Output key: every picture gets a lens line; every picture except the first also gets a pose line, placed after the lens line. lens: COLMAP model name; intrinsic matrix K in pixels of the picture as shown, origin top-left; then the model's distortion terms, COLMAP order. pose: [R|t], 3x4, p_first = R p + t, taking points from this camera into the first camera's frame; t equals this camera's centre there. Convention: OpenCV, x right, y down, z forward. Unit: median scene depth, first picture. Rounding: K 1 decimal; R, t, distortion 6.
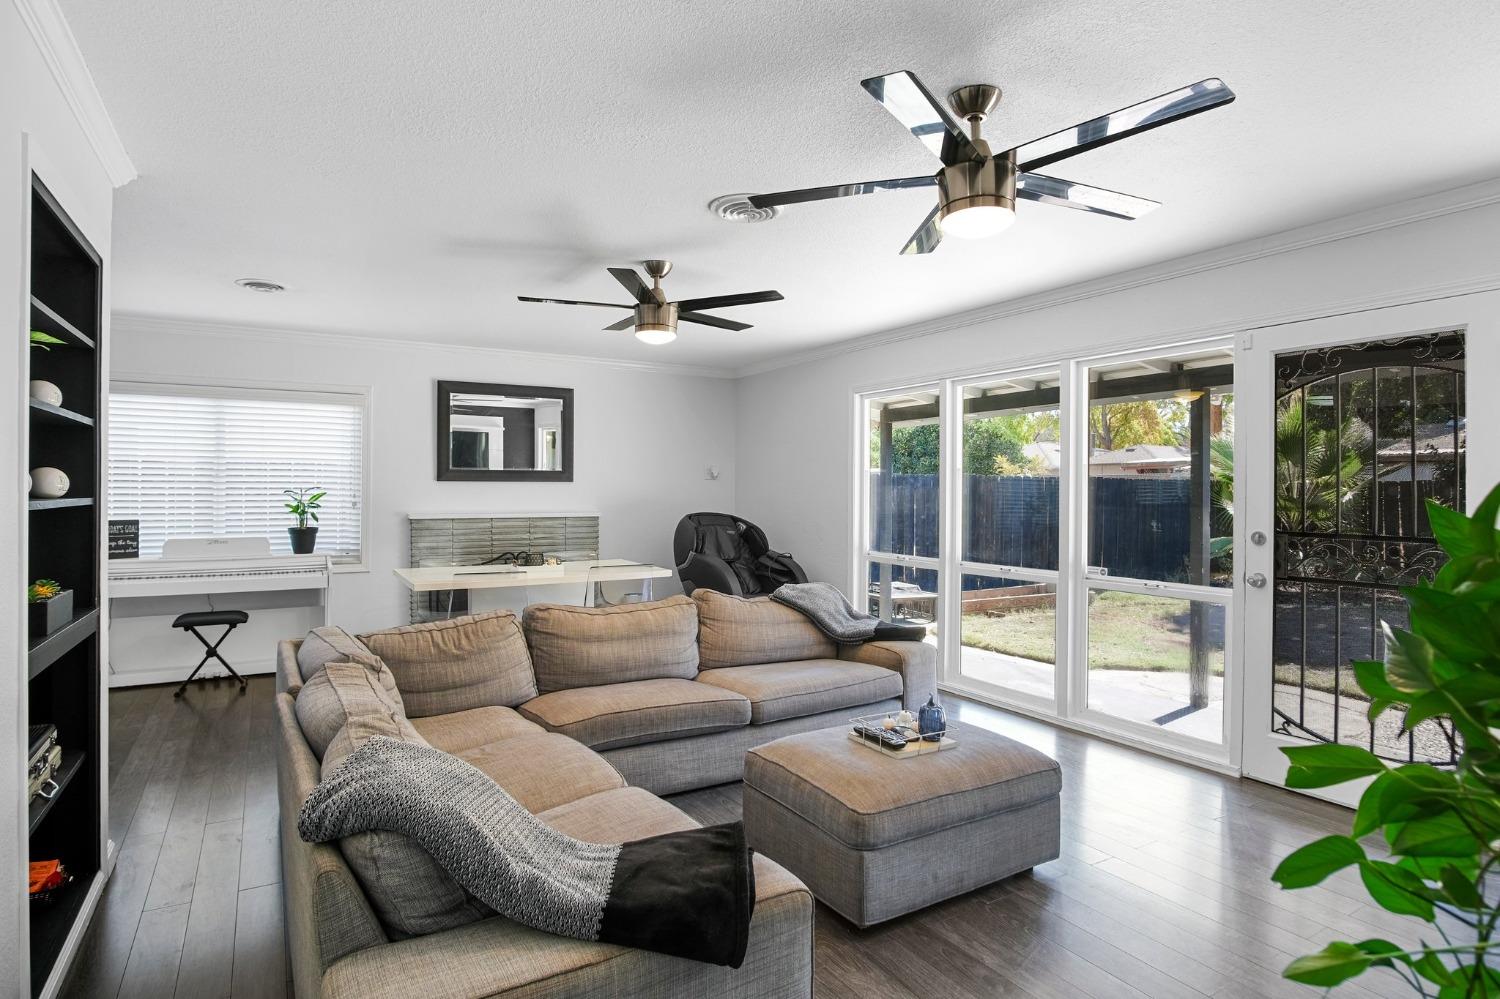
lens RADIAL K [[810.1, 0, 755.3], [0, 810.1, 482.7], [0, 0, 1]] dist [-0.028192, 0.000284]
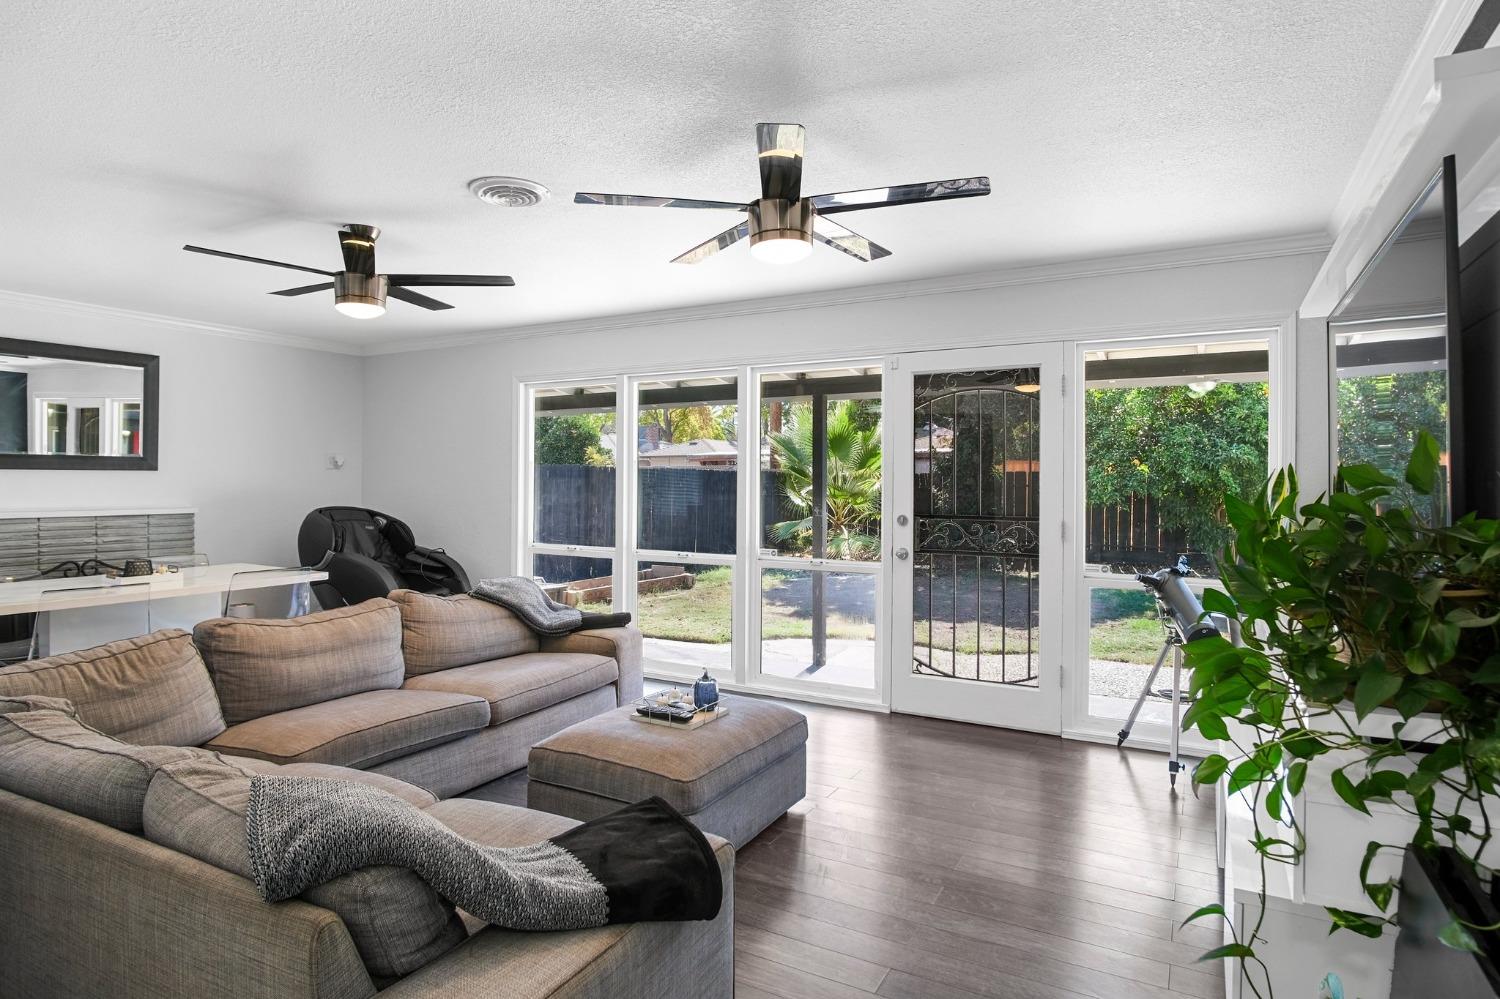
lens RADIAL K [[823.1, 0, 752.1], [0, 823.1, 463.3], [0, 0, 1]] dist [-0.031398, 0.008709]
pose [[0.866084, 0.010349, 0.499791, -0.193020], [-0.004699, 0.999910, -0.012562, -0.001824], [-0.499876, 0.008532, 0.866055, 0.000031]]
